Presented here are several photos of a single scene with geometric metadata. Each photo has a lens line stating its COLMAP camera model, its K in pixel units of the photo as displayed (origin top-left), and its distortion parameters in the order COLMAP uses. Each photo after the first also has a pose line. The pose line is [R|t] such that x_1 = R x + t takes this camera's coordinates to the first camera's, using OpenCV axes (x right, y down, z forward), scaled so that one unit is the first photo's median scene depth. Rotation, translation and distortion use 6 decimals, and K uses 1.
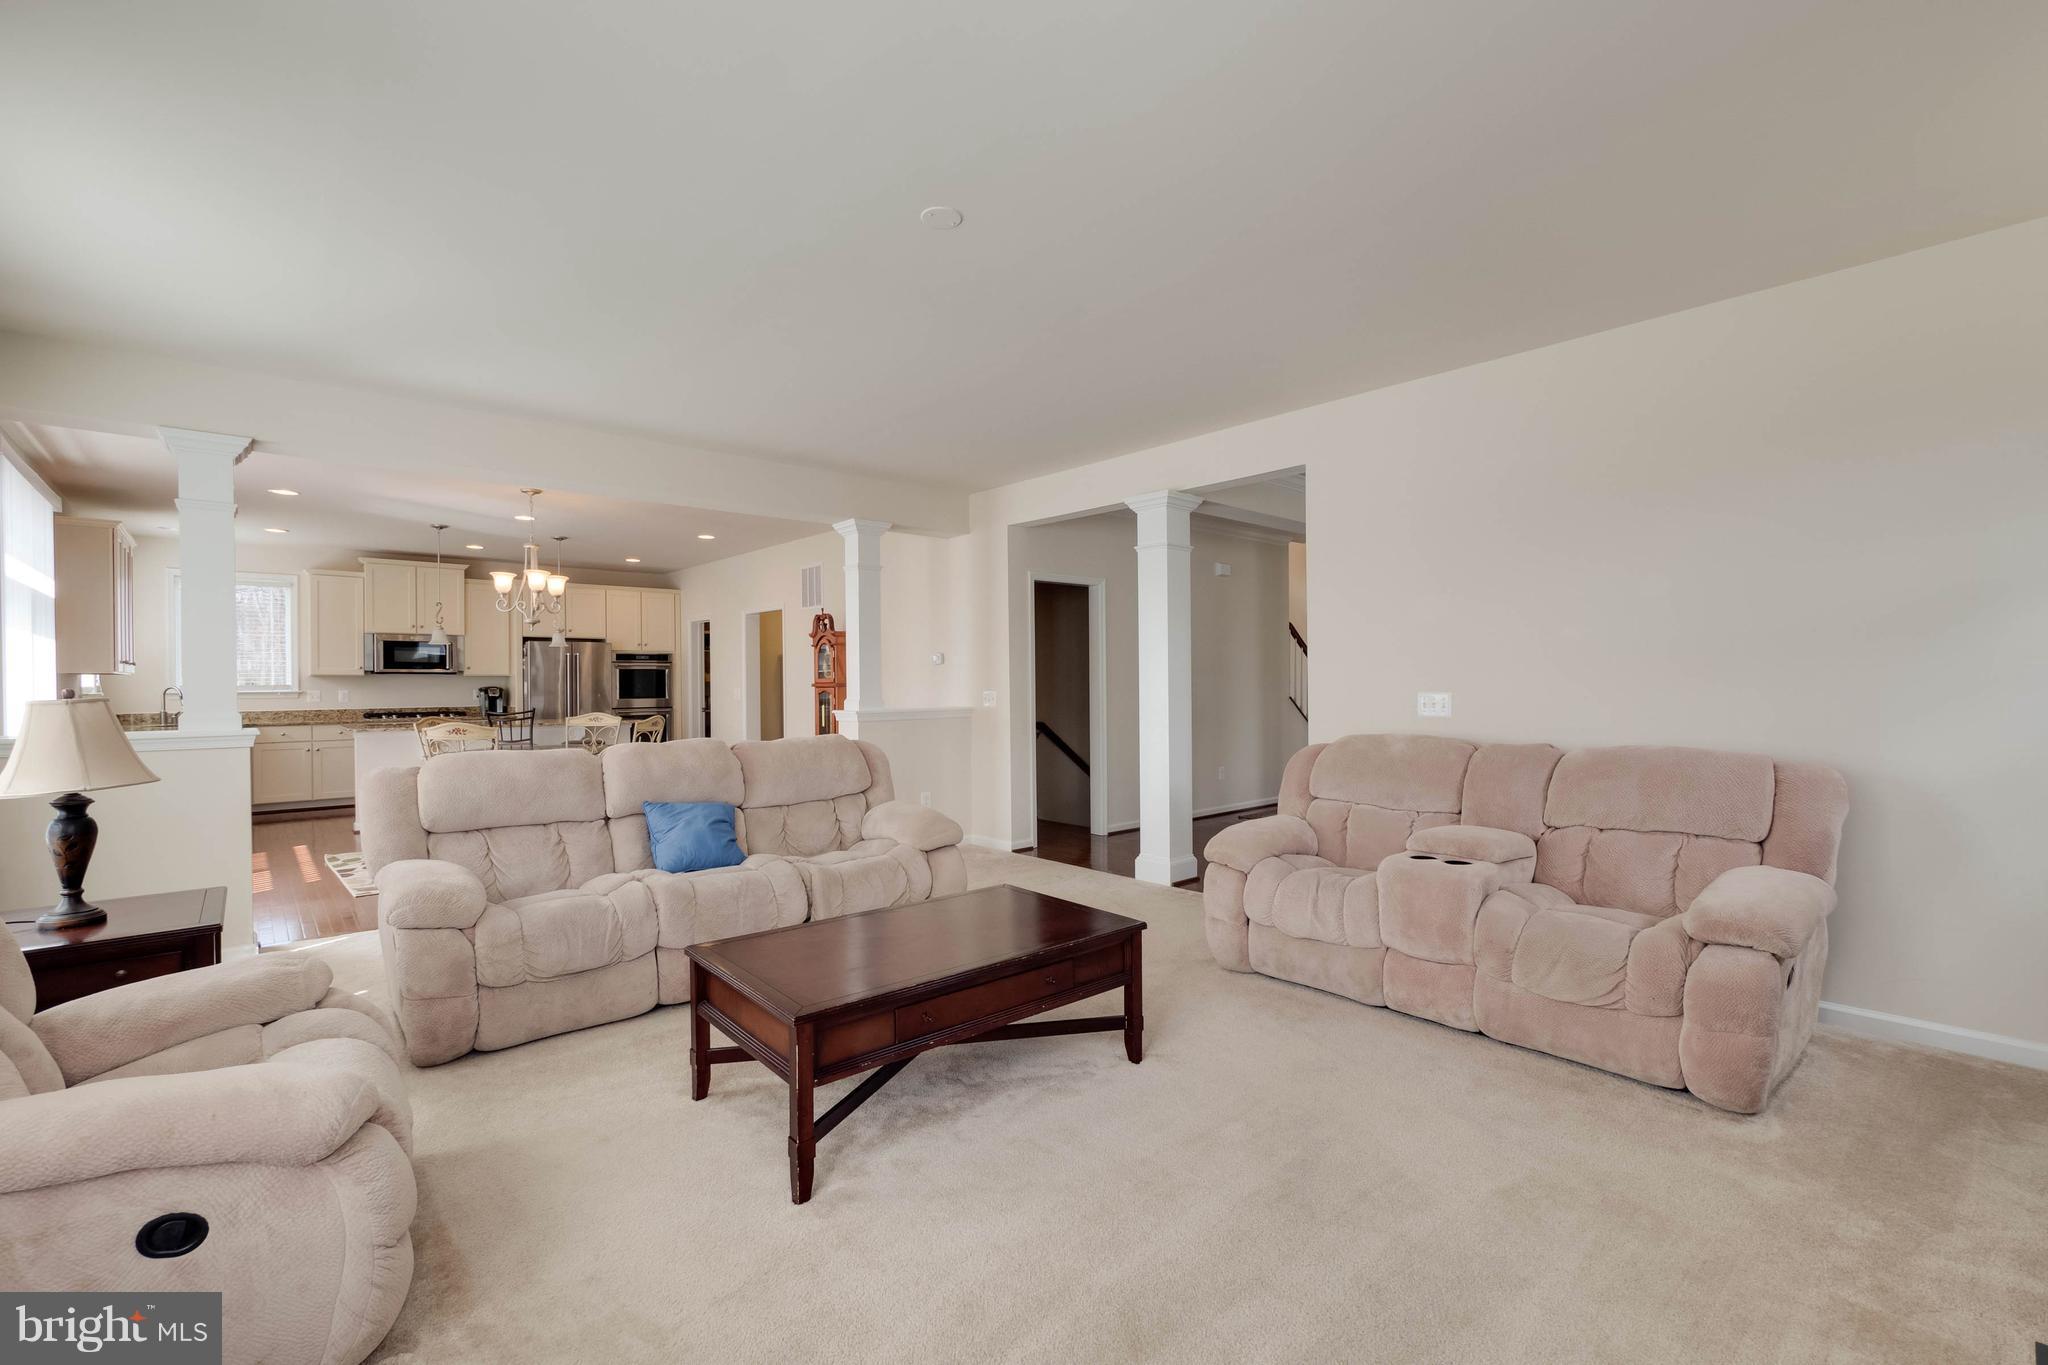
lens RADIAL K [[879.2, 0, 1019.2], [0, 879.2, 691.3], [0, 0, 1]] dist [-0.000663, -0.000170]
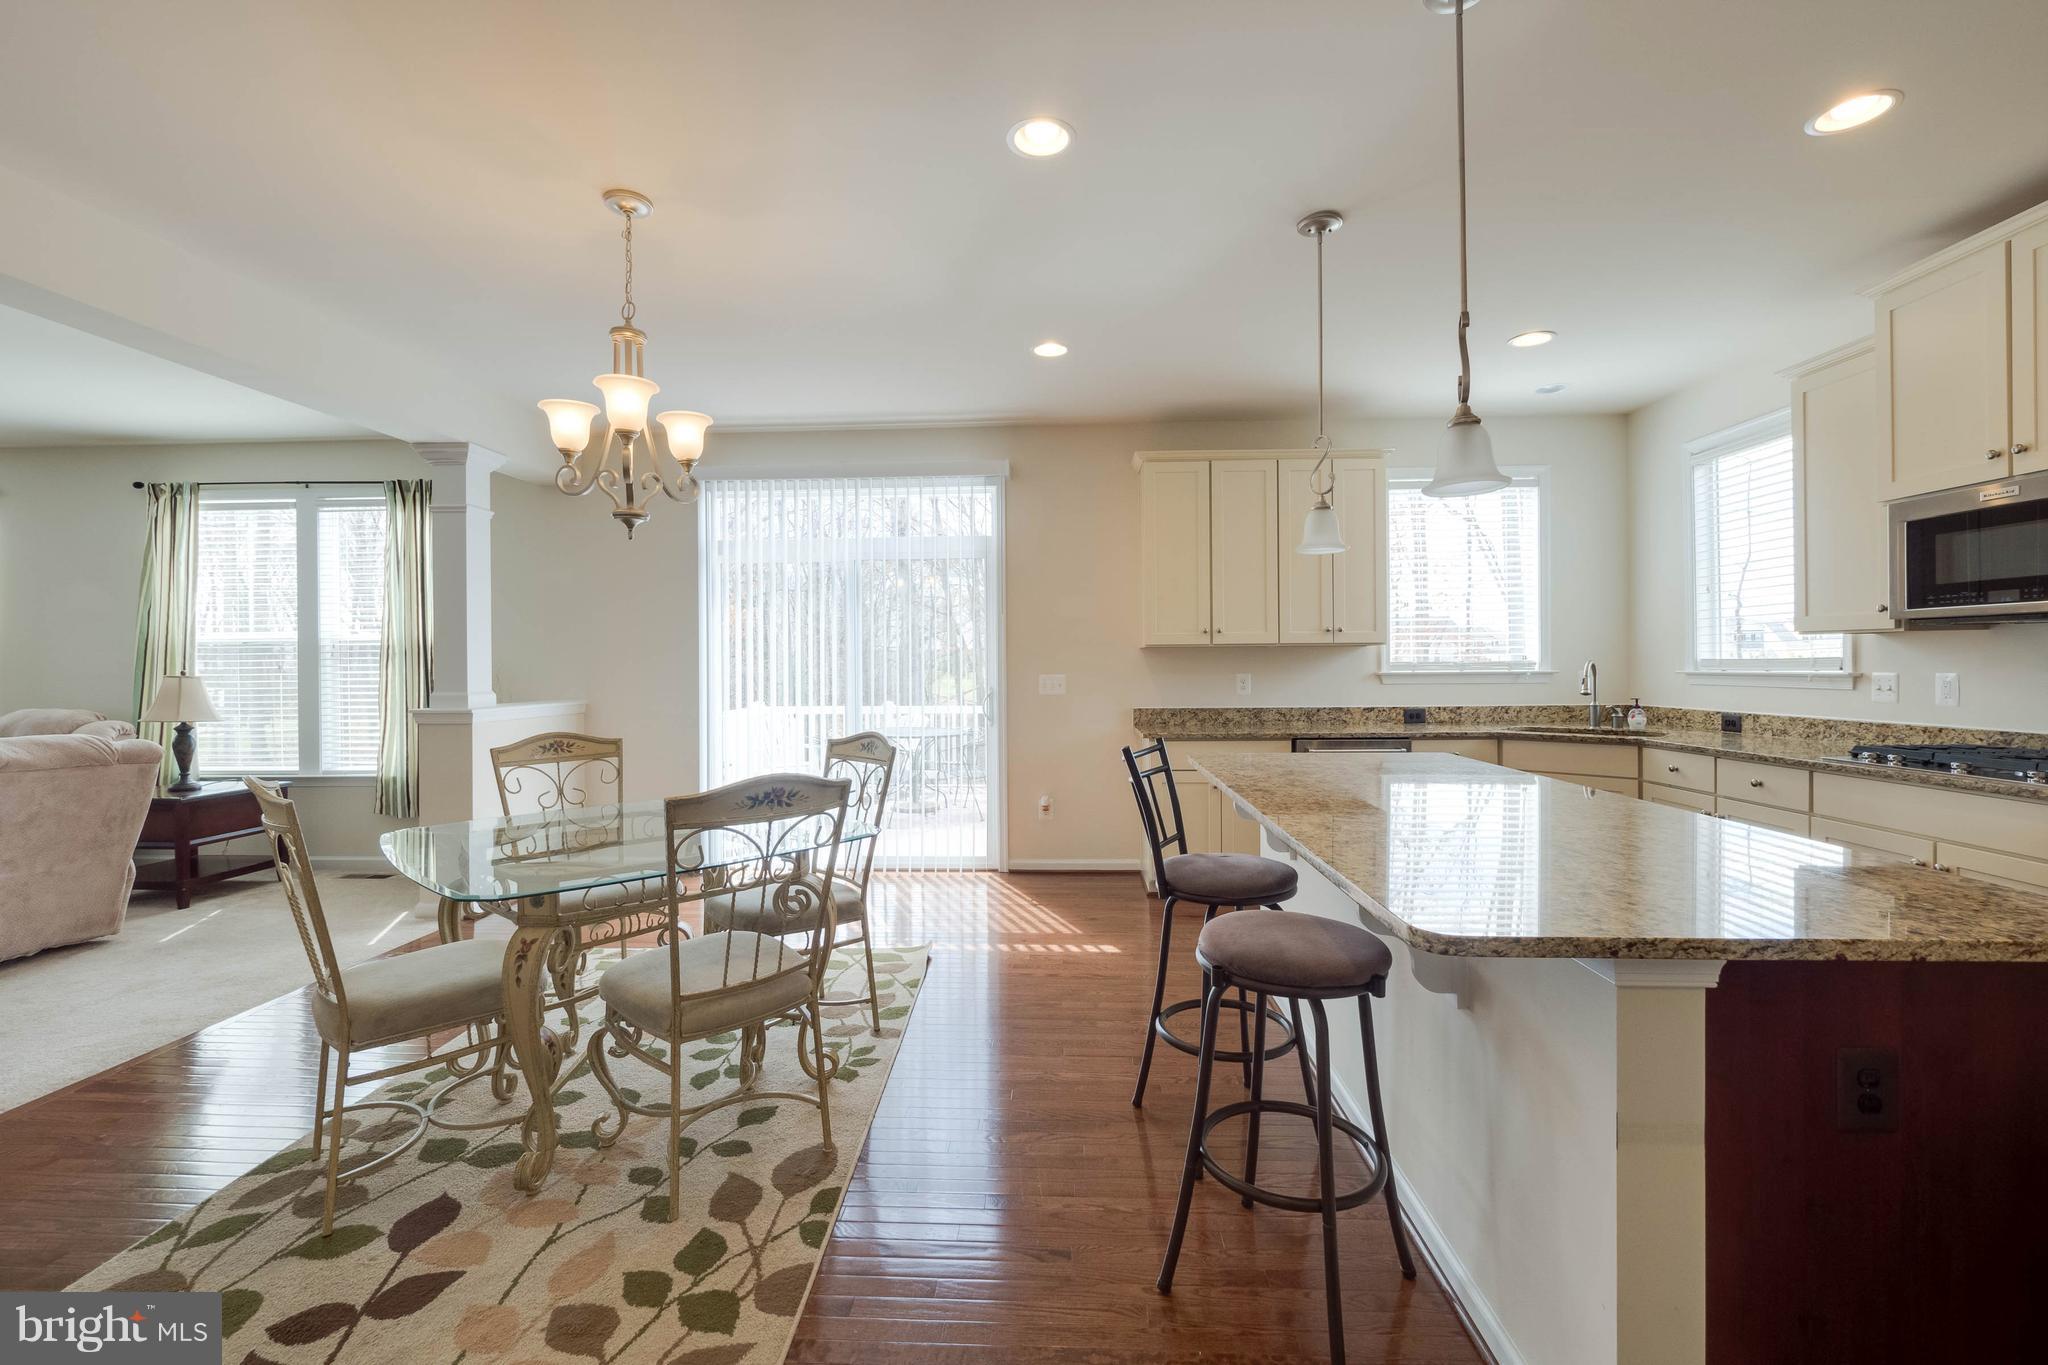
lens RADIAL K [[863.3, 0, 1022.8], [0, 863.3, 664.5], [0, 0, 1]] dist [-0.001578, 0.000061]
pose [[-0.703474, 0.009388, -0.710659, -0.258762], [0.001818, 0.999933, 0.011409, -0.008816], [0.710718, 0.006734, -0.703445, 0.950921]]
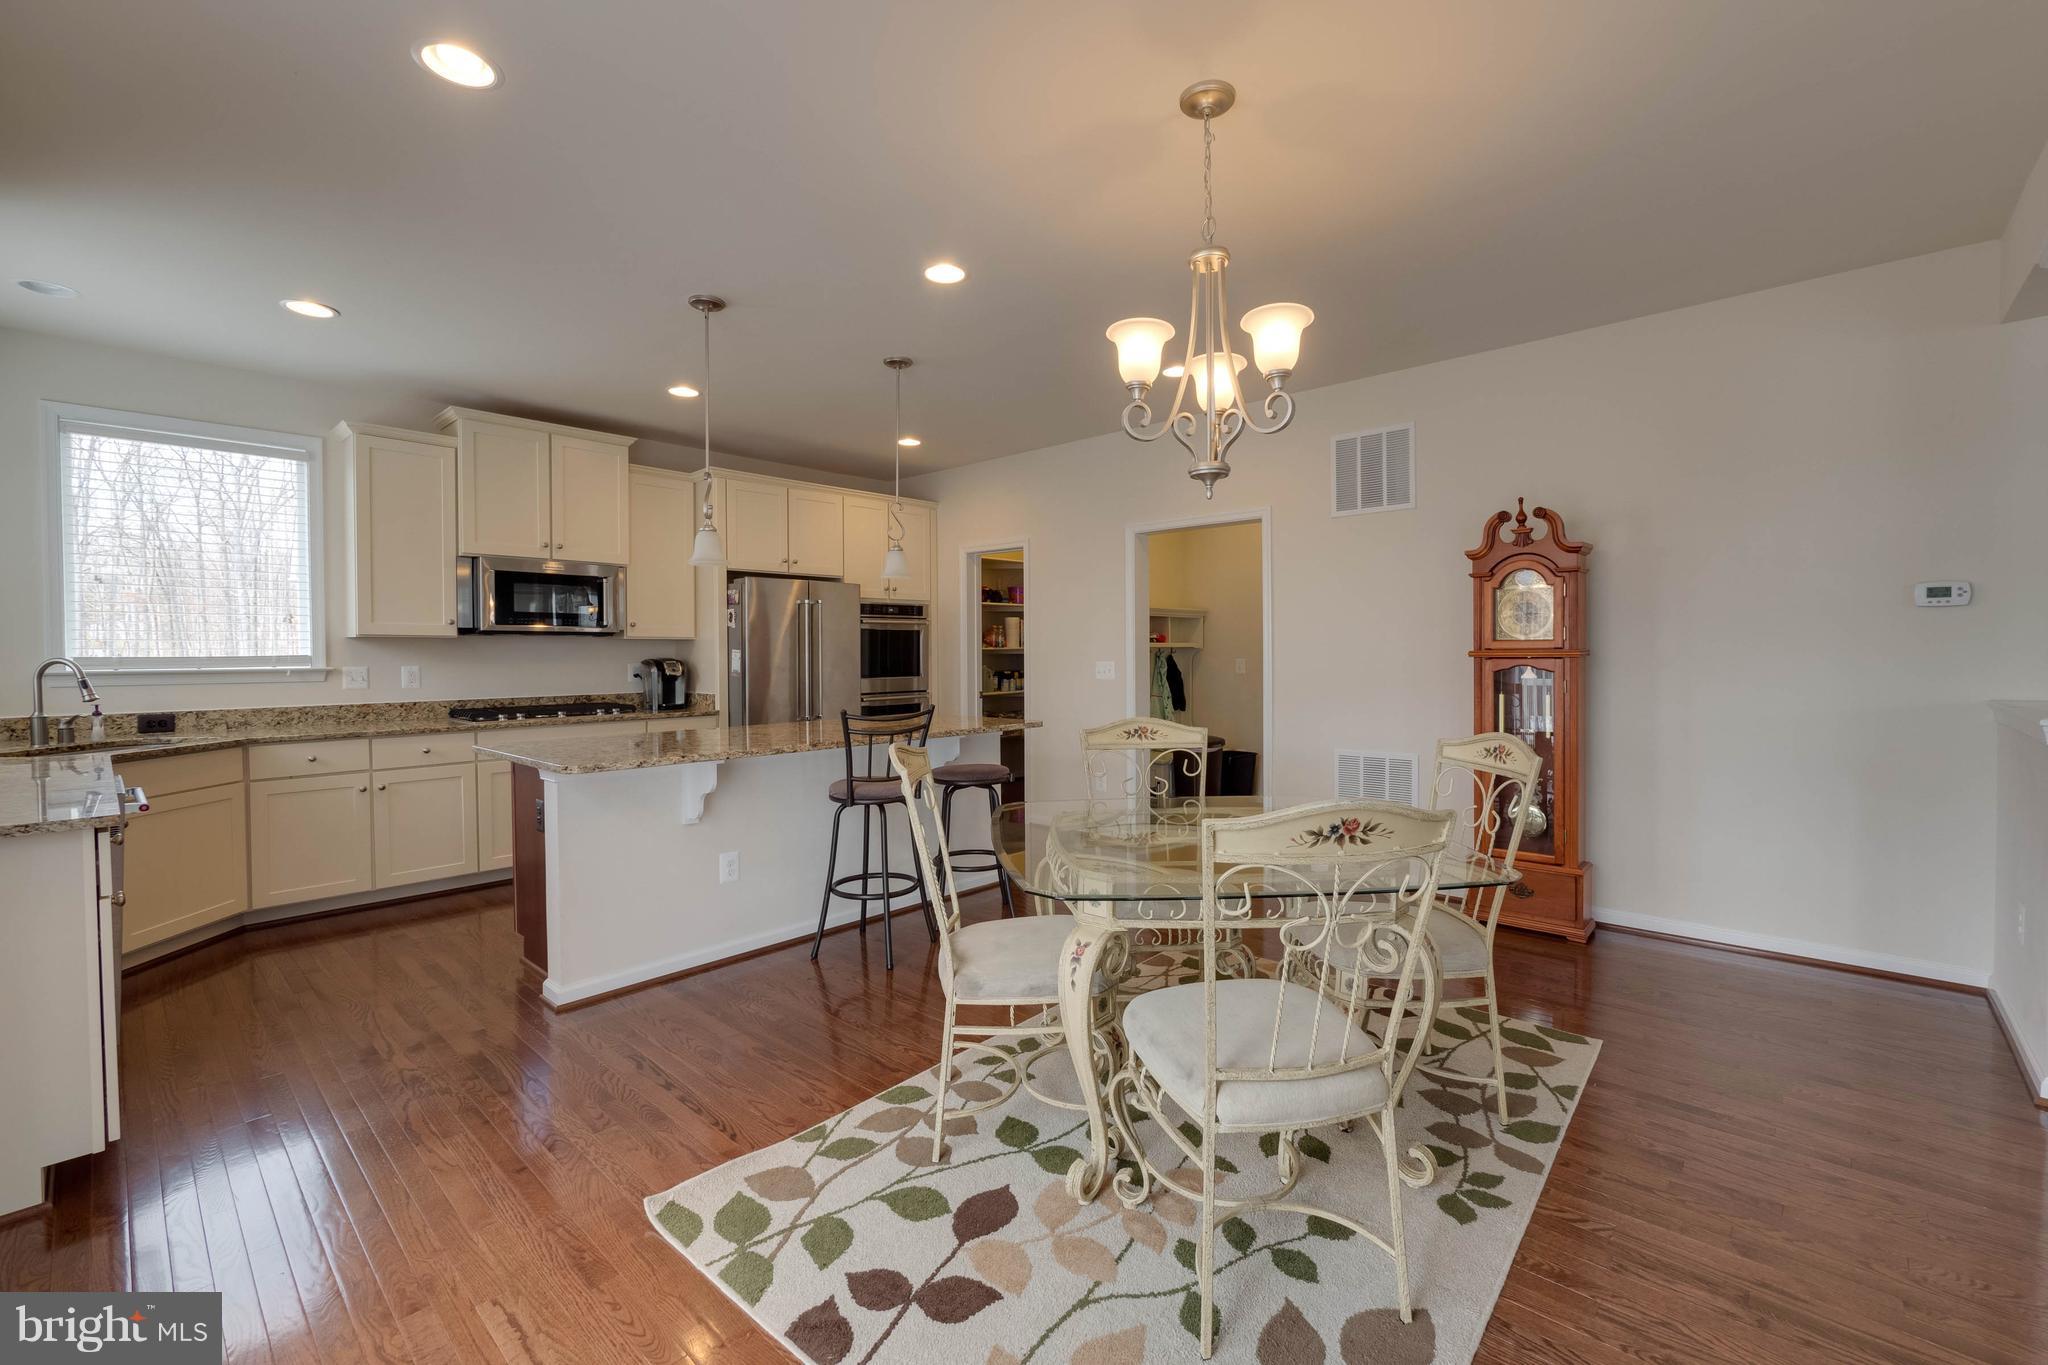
lens RADIAL K [[865.7, 0, 1029.4], [0, 865.7, 668.8], [0, 0, 1]] dist [-0.000901, -0.000310]
pose [[0.994777, -0.004432, 0.101972, -0.441109], [0.003587, 0.999958, 0.008470, -0.002330], [-0.102005, -0.008060, 0.994751, 0.436214]]
